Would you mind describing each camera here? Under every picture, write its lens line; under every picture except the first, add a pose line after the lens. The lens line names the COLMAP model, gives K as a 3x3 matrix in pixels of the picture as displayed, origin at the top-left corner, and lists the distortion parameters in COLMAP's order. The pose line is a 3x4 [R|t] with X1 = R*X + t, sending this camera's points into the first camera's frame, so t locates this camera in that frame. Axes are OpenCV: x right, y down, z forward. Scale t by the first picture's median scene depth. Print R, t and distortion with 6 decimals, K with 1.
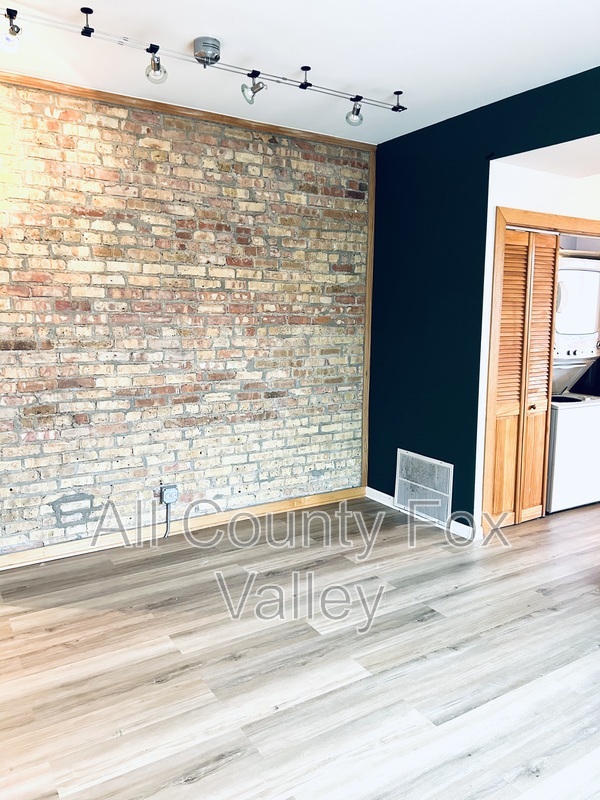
lens RADIAL K [[602.8, 0, 300.0], [0, 602.8, 400.0], [0, 0, 1]] dist [0.085247, -0.120329]
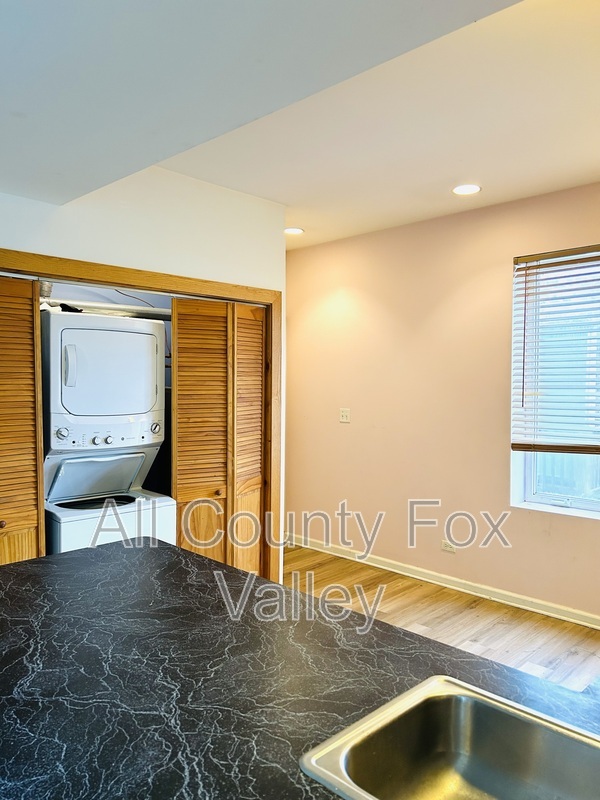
lens RADIAL K [[594.6, 0, 300.0], [0, 594.6, 400.0], [0, 0, 1]] dist [0.046223, -0.039170]
pose [[0.972991, -0.009063, 0.230665, 0.555780], [0.037065, 0.992398, -0.117356, -0.035085], [-0.227848, 0.122736, 0.965930, 0.261461]]
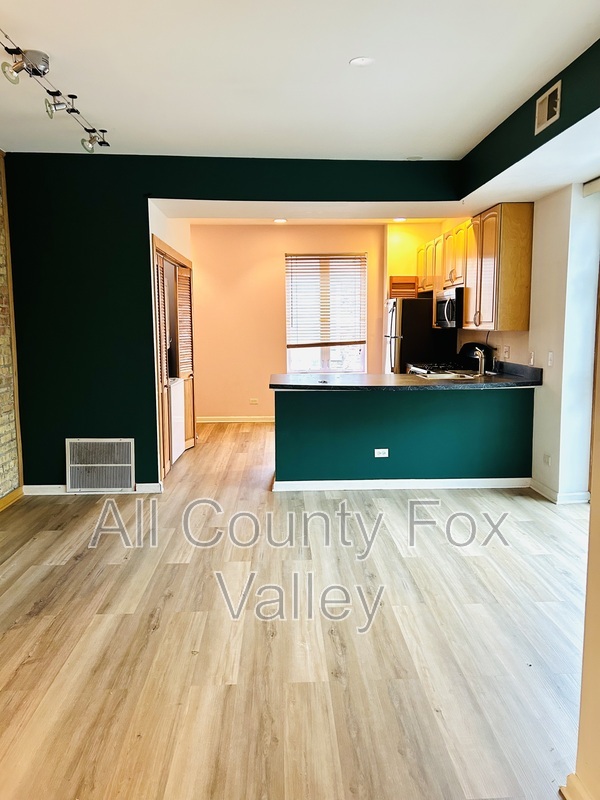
lens RADIAL K [[601.9, 0, 311.5], [0, 601.9, 398.8], [0, 0, 1]] dist [0.072018, -0.084459]
pose [[0.477053, -0.116424, 0.871129, -0.620414], [0.128603, 0.989765, 0.061853, -0.001747], [-0.869415, 0.082523, 0.487143, 0.084754]]
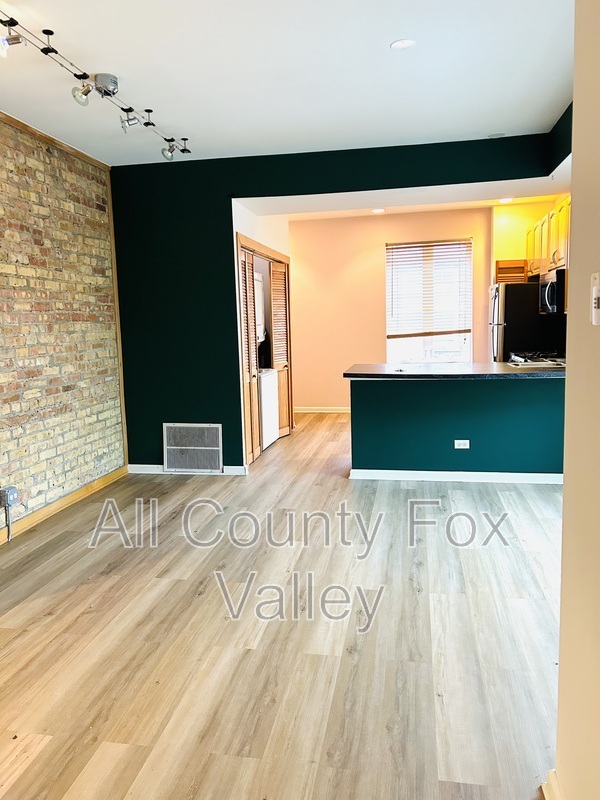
lens RADIAL K [[602.8, 0, 300.0], [0, 602.8, 400.0], [0, 0, 1]] dist [0.085247, -0.120329]
pose [[0.672880, -0.122616, 0.729519, -0.571719], [0.135438, 0.989918, 0.041461, 0.023322], [-0.727247, 0.070906, 0.682703, -0.024069]]
